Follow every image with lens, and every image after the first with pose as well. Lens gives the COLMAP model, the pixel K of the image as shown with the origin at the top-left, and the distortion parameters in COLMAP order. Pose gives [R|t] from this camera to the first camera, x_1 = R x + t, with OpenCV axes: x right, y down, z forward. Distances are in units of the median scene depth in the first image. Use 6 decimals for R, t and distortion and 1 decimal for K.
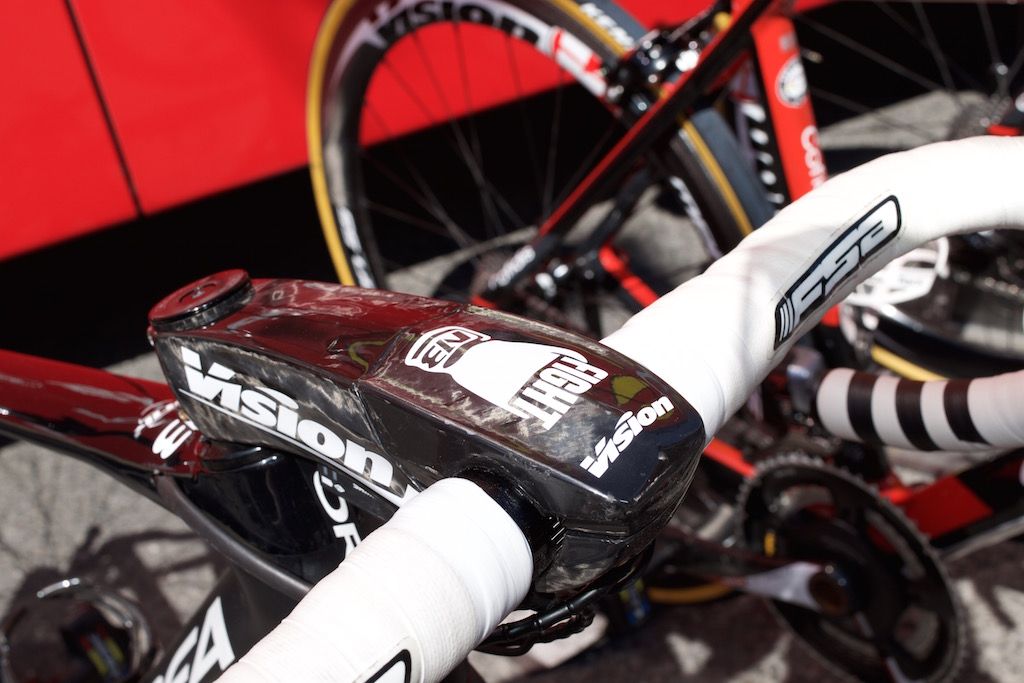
lens RADIAL K [[1364.0, 0, 507.5], [0, 1364.0, 344.4], [0, 0, 1]] dist [-0.039930, 0.000000]
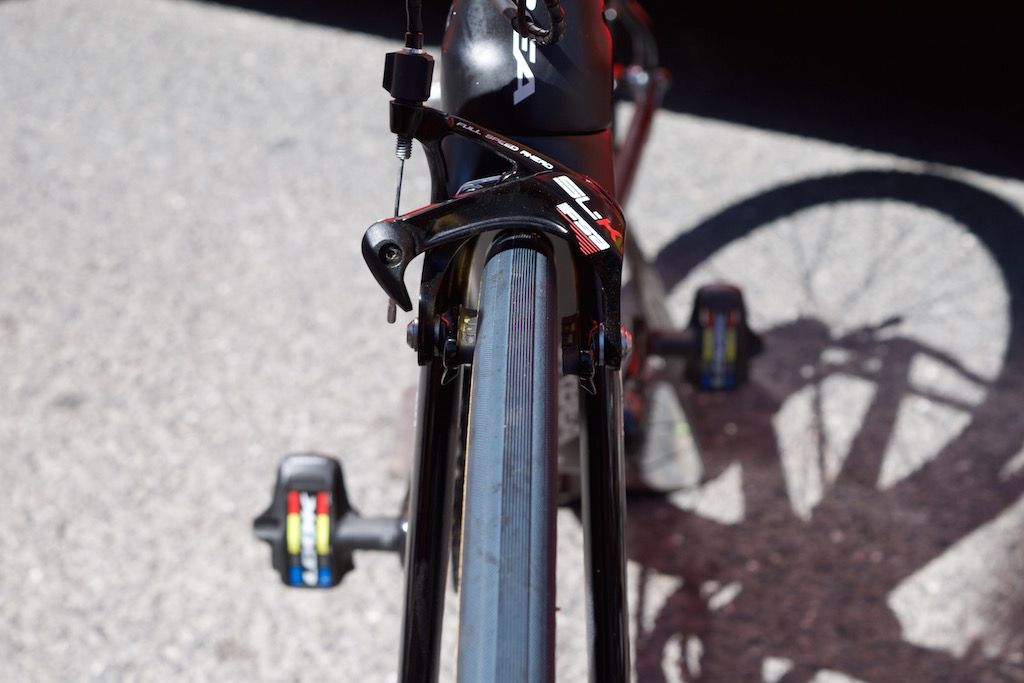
lens RADIAL K [[1917.8, 0, 501.9], [0, 1917.8, 333.6], [0, 0, 1]] dist [0.014598, 0.000000]
pose [[0.615989, 0.514103, -0.596872, 1.148563], [-0.504557, 0.839357, 0.202244, 0.147889], [0.604962, 0.176576, 0.776429, -0.150842]]
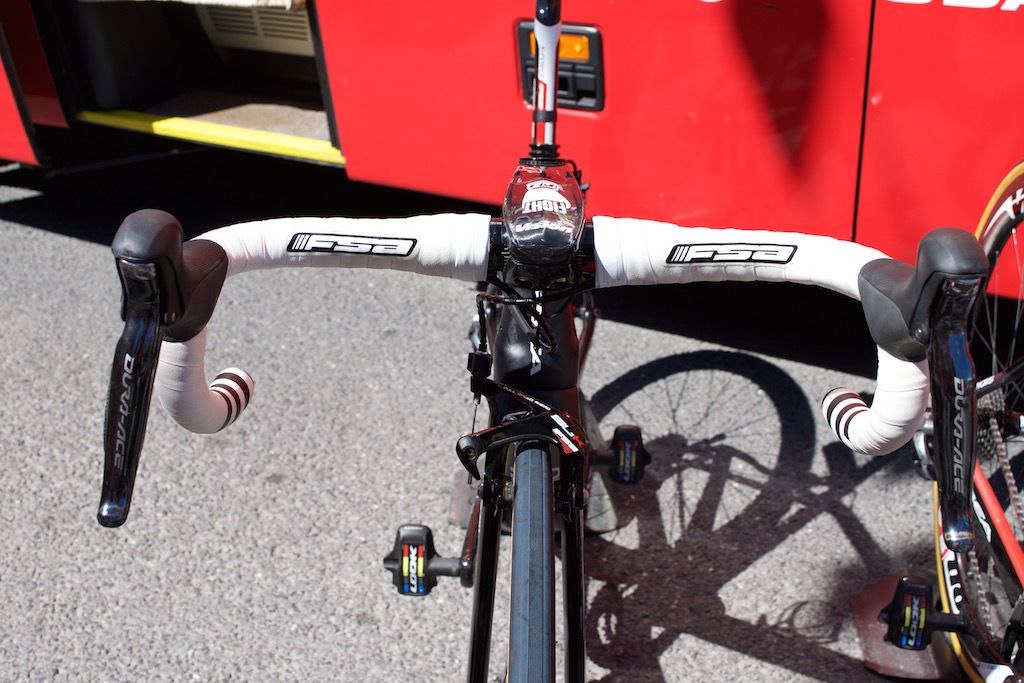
lens RADIAL K [[1084.2, 0, 504.5], [0, 1084.2, 337.8], [0, 0, 1]] dist [-0.075434, 0.000000]
pose [[0.614161, 0.475143, -0.630115, 1.207046], [-0.511828, 0.847564, 0.140244, -0.004355], [0.600699, 0.236378, 0.763732, -0.415102]]
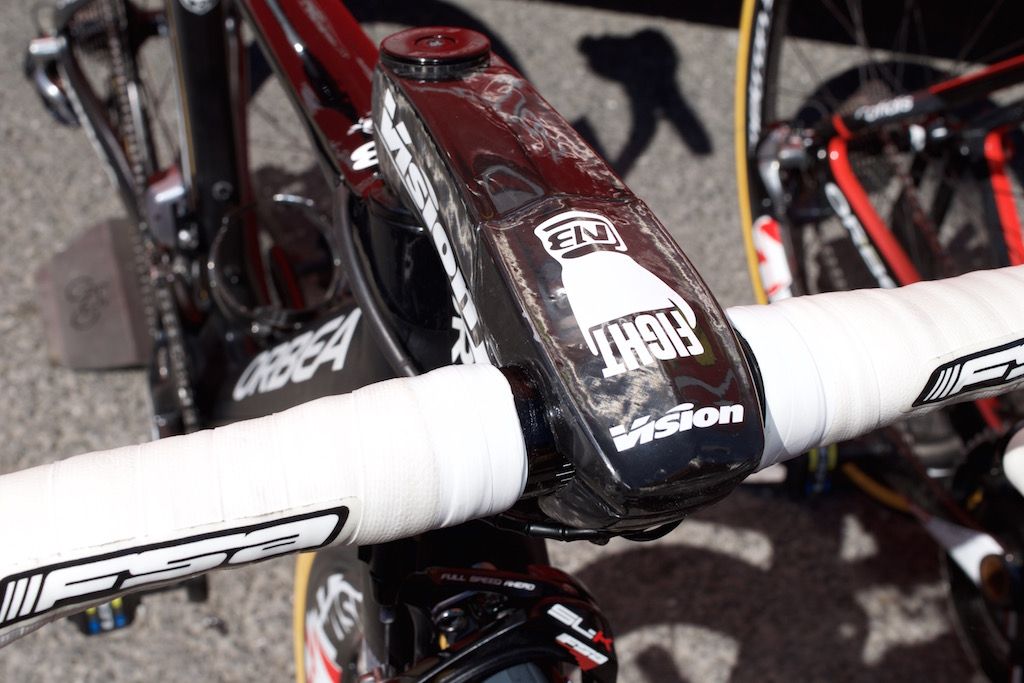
lens RADIAL K [[1364.0, 0, 507.0], [0, 1364.0, 343.8], [0, 0, 1]] dist [-0.039930, 0.000000]
pose [[0.846704, 0.498553, -0.185842, 0.121263], [-0.445854, 0.855436, 0.263522, -0.156386], [0.290356, -0.140266, 0.946583, 0.081210]]
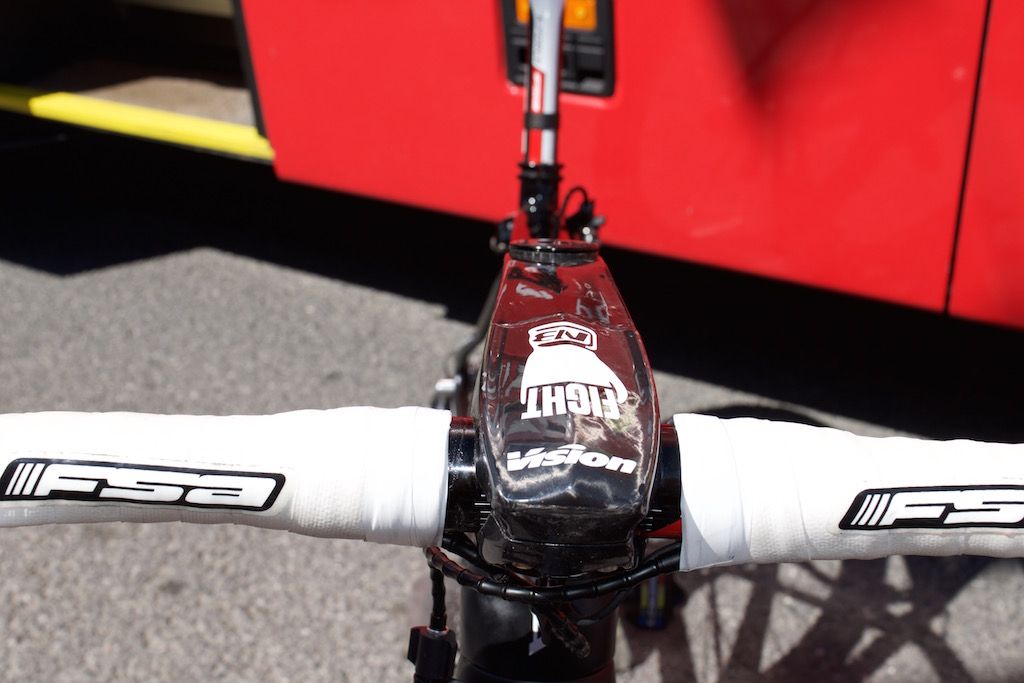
lens RADIAL K [[1223.0, 0, 507.6], [0, 1223.0, 345.0], [0, 0, 1]] dist [-0.053653, 0.000000]
pose [[0.626136, 0.484488, -0.610922, 0.532987], [-0.518865, 0.843751, 0.137345, -0.104838], [0.582007, 0.230990, 0.779687, 0.185461]]
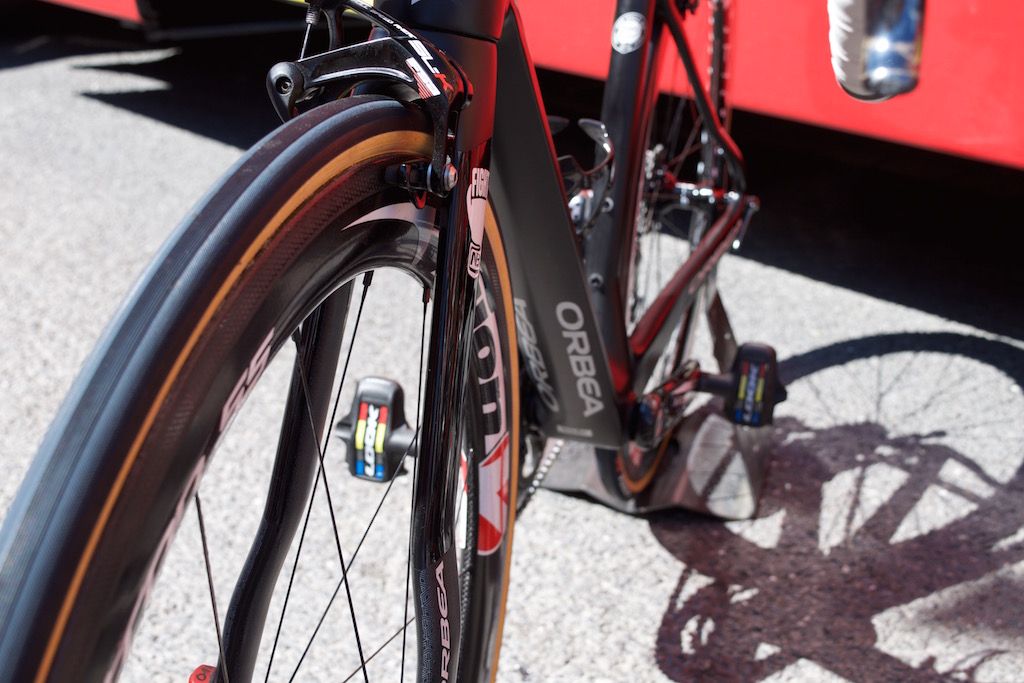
lens RADIAL K [[1364.0, 0, 500.3], [0, 1364.0, 324.2], [0, 0, 1]] dist [-0.039930, 0.000000]
pose [[0.403033, 0.505533, -0.762890, 1.527416], [-0.581467, 0.785164, 0.213105, 0.215409], [0.706725, 0.357707, 0.610397, 0.422756]]
